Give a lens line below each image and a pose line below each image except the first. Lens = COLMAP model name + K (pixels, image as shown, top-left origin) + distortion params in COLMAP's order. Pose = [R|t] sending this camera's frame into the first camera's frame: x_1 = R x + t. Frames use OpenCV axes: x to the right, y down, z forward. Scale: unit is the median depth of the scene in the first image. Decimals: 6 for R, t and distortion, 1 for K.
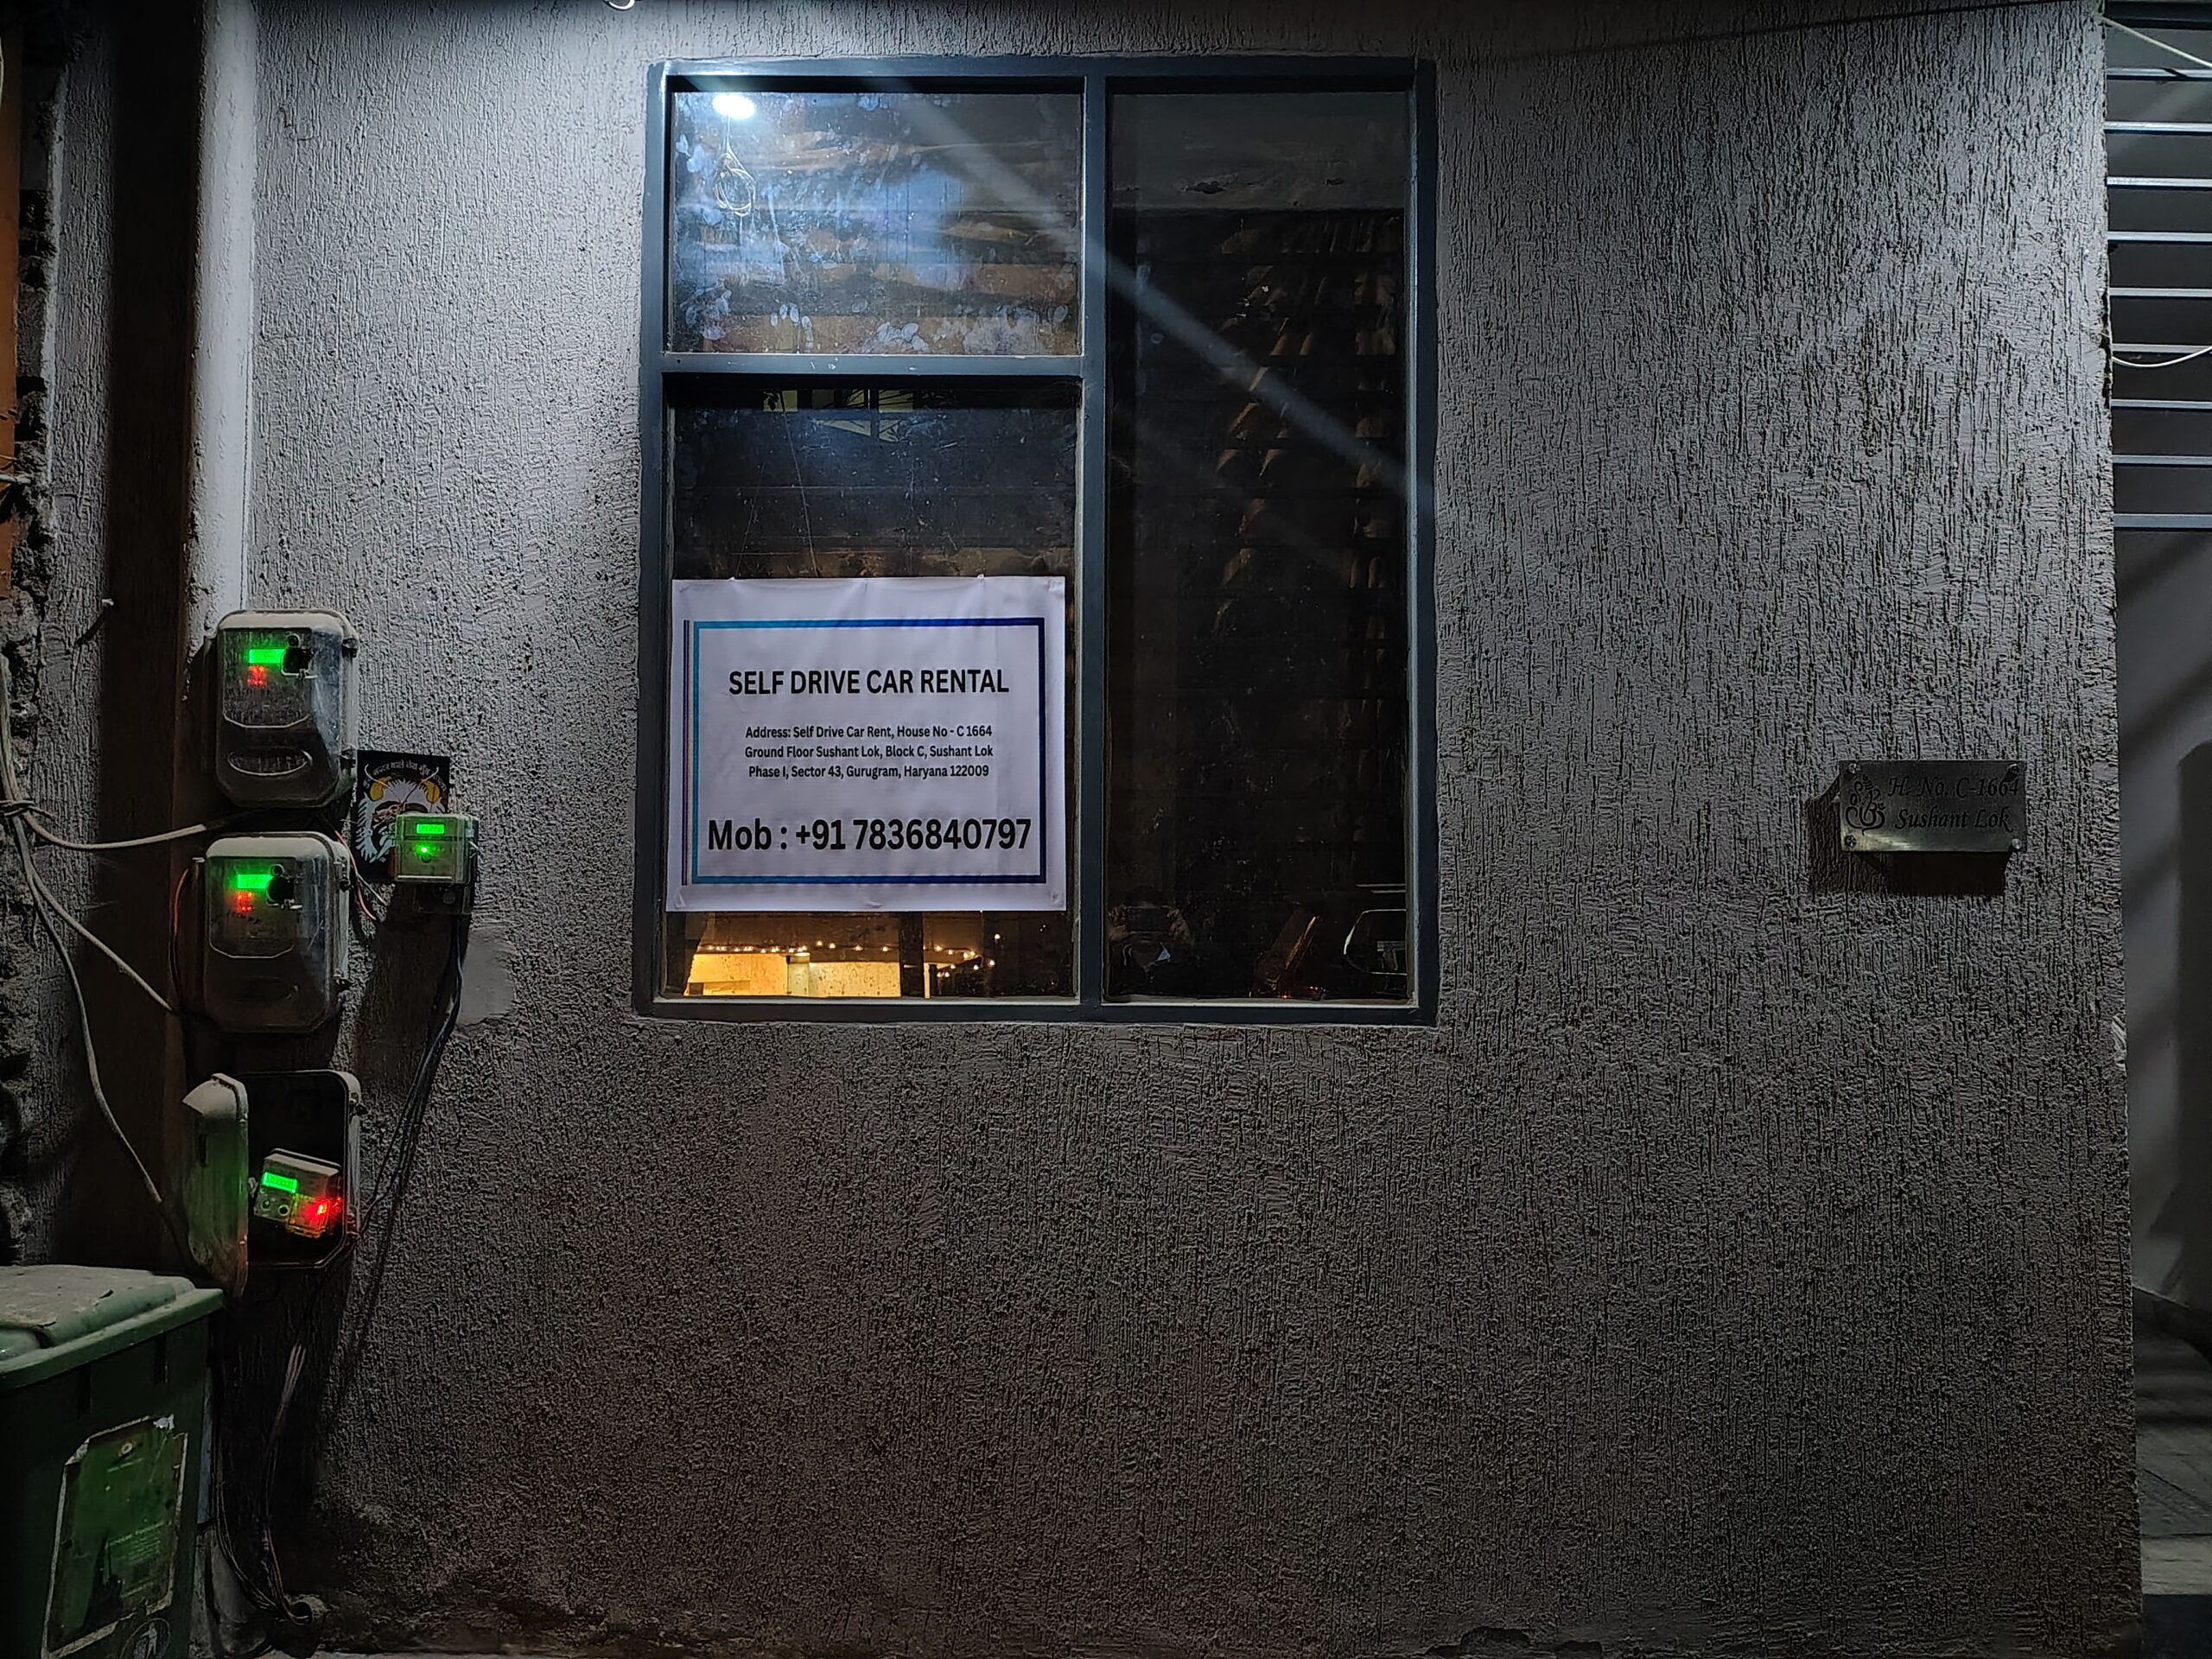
lens RADIAL K [[1586.8, 0, 1101.0], [0, 1586.8, 842.1], [0, 0, 1]] dist [0.049080, -0.055036]
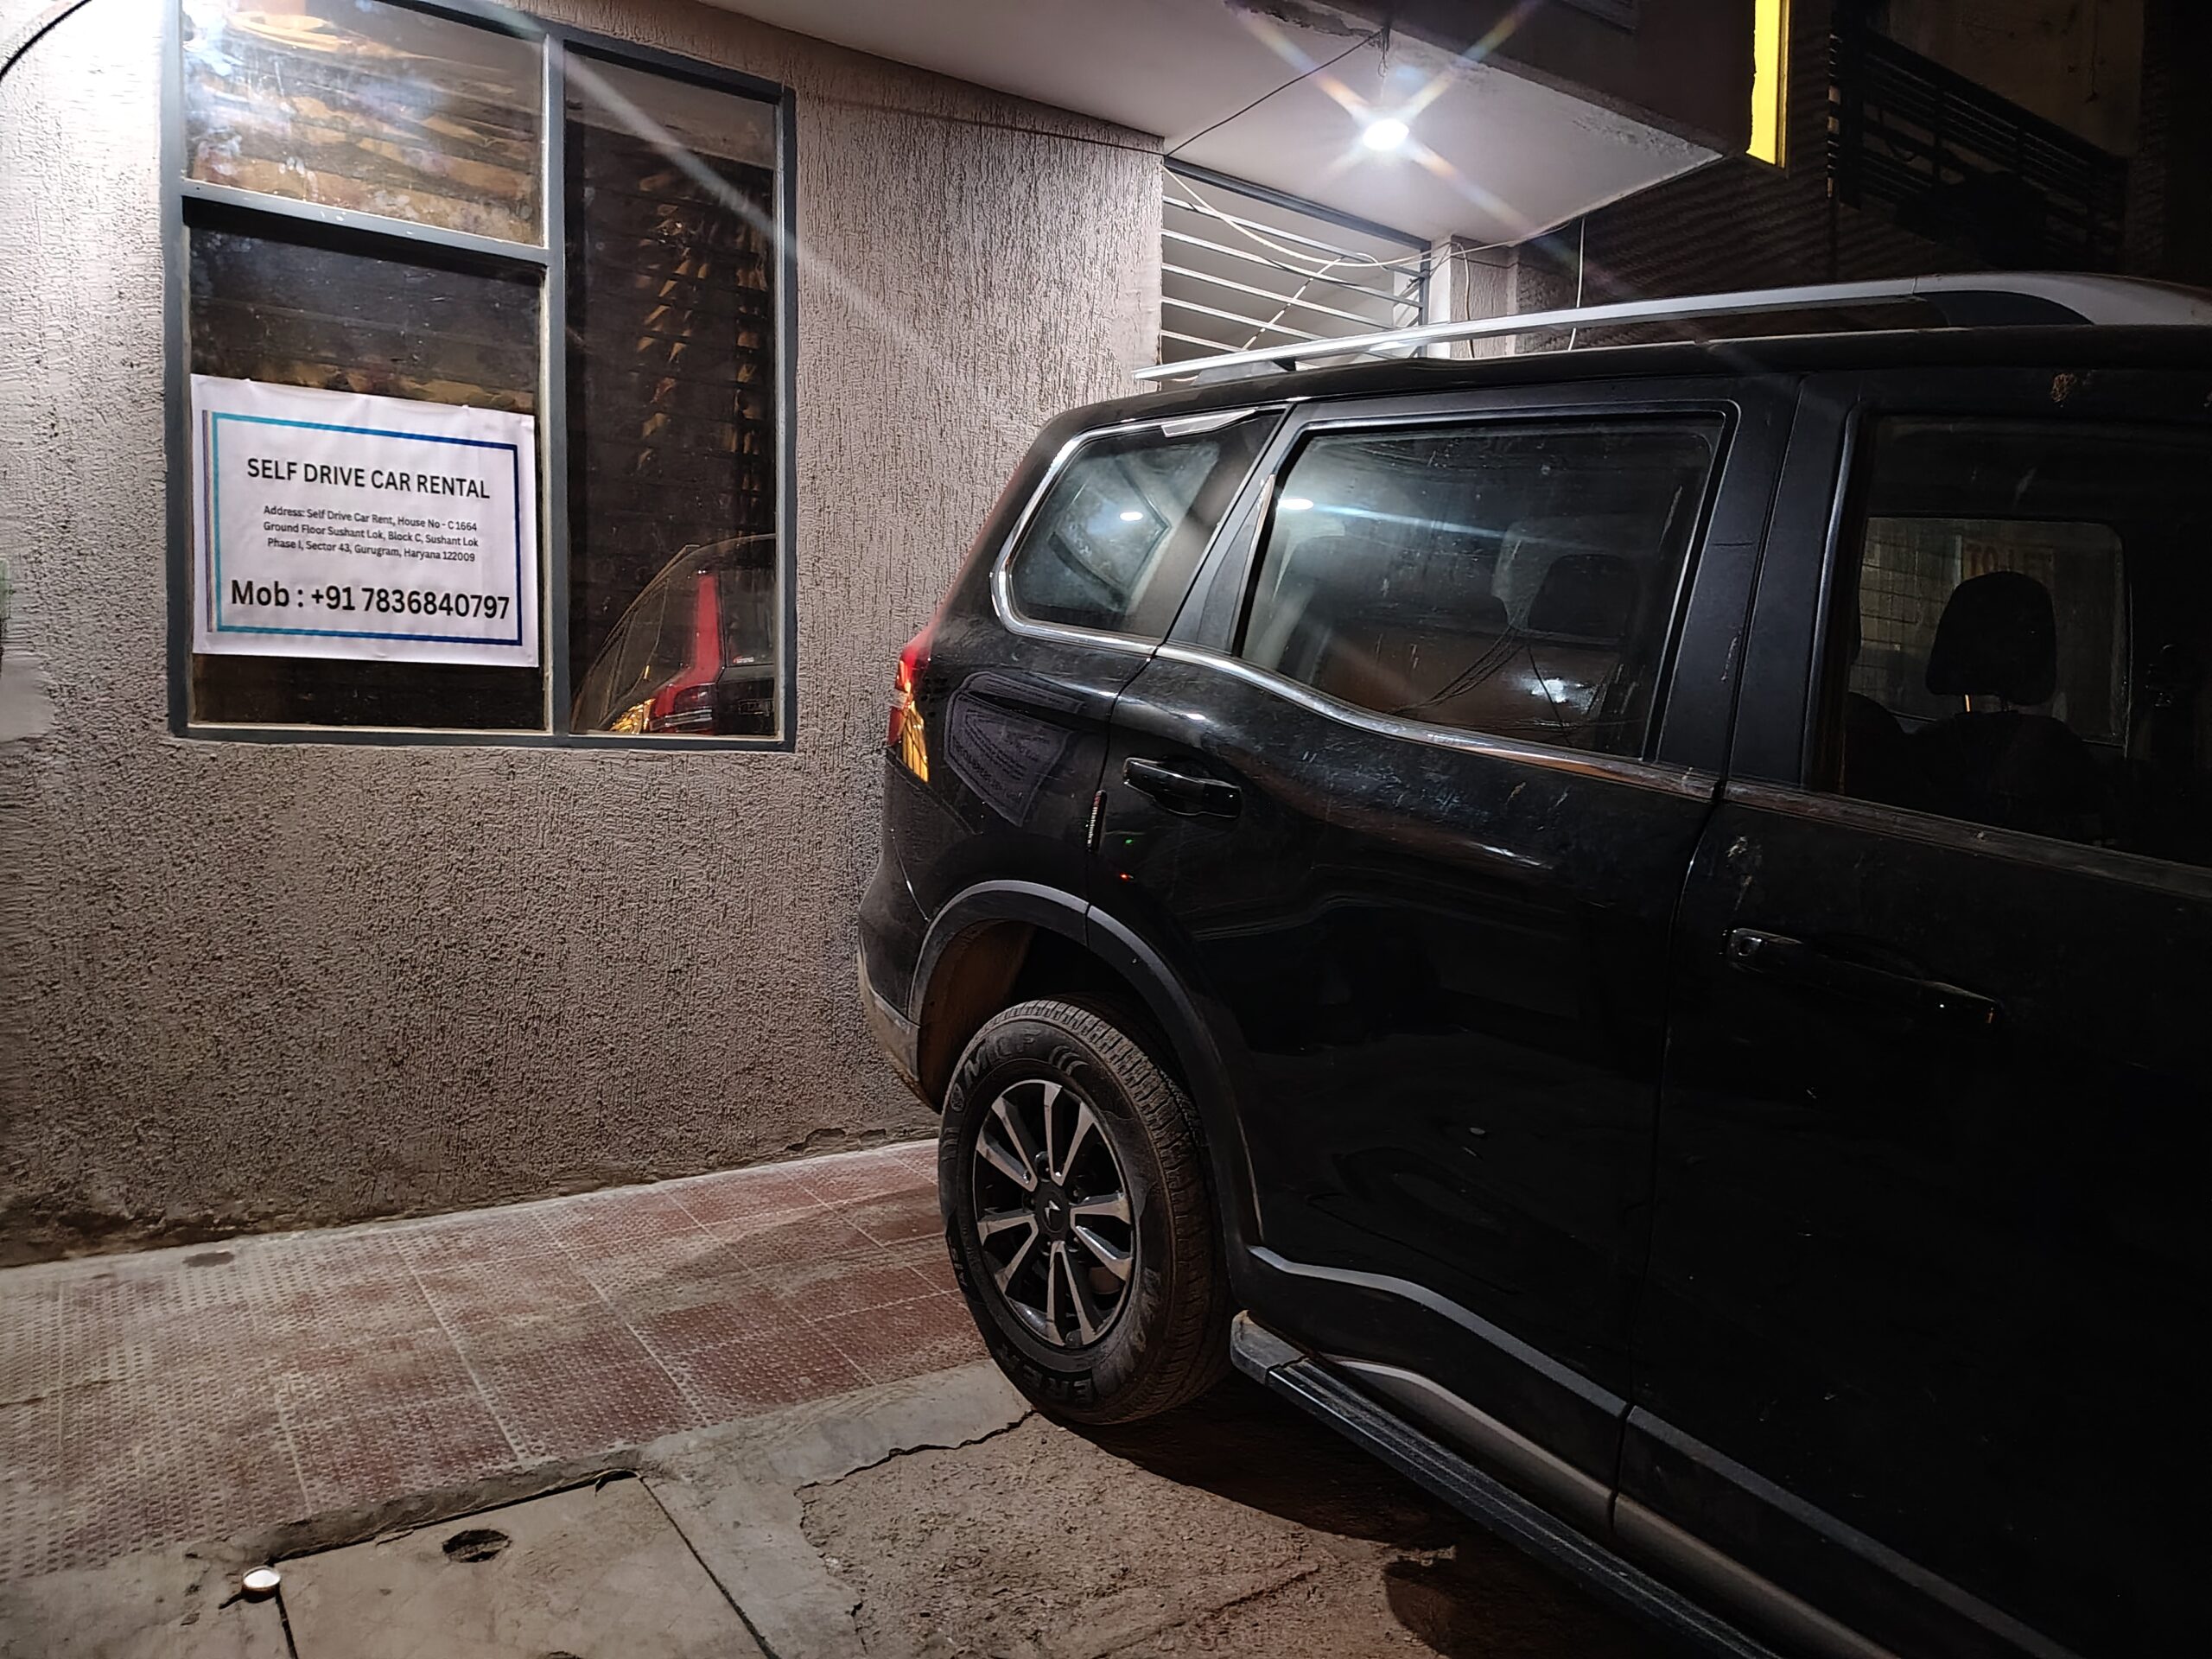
lens RADIAL K [[1586.8, 0, 1120.3], [0, 1586.8, 833.1], [0, 0, 1]] dist [0.049080, -0.055036]
pose [[0.813824, -0.017689, 0.580842, -0.415002], [-0.034511, 0.996301, 0.078695, 0.060713], [-0.580086, -0.084090, 0.810203, -0.413482]]
